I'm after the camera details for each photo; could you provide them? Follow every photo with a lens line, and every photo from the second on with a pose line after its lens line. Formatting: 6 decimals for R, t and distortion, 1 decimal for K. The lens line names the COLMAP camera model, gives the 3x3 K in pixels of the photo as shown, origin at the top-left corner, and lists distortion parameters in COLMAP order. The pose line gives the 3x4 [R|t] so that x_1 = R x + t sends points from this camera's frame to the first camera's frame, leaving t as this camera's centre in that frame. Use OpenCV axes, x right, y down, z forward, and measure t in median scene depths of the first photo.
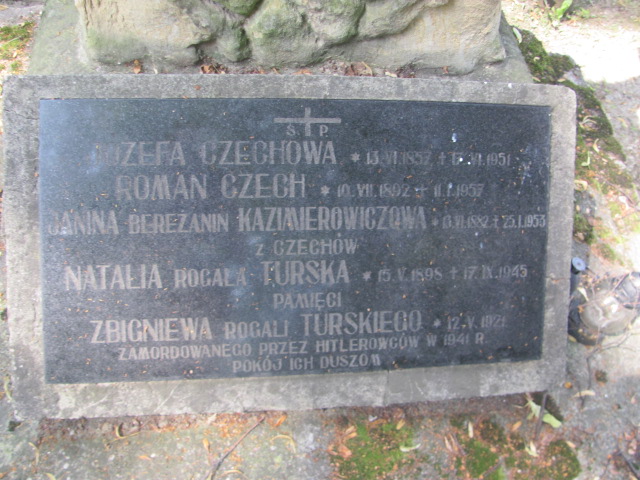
lens RADIAL K [[675.1, 0, 320.0], [0, 675.1, 240.0], [0, 0, 1]] dist [-0.232660, 0.272404]
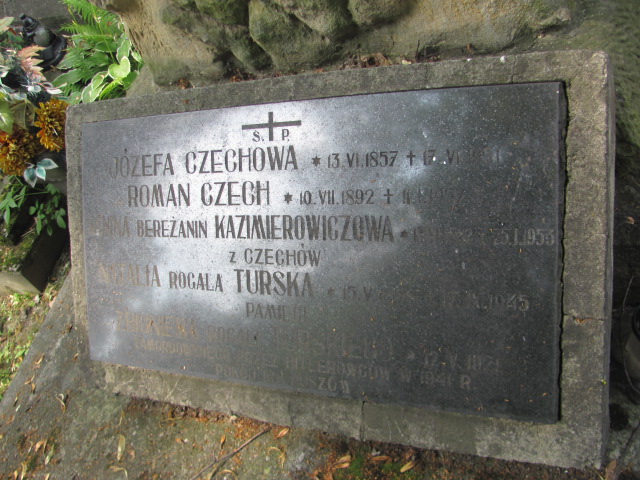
lens RADIAL K [[675.1, 0, 320.0], [0, 675.1, 240.0], [0, 0, 1]] dist [-0.232660, 0.272404]
pose [[0.792895, 0.034606, -0.608375, 0.583271], [-0.035680, 0.999310, 0.010342, -0.024515], [0.608313, 0.013507, 0.793583, 0.263537]]
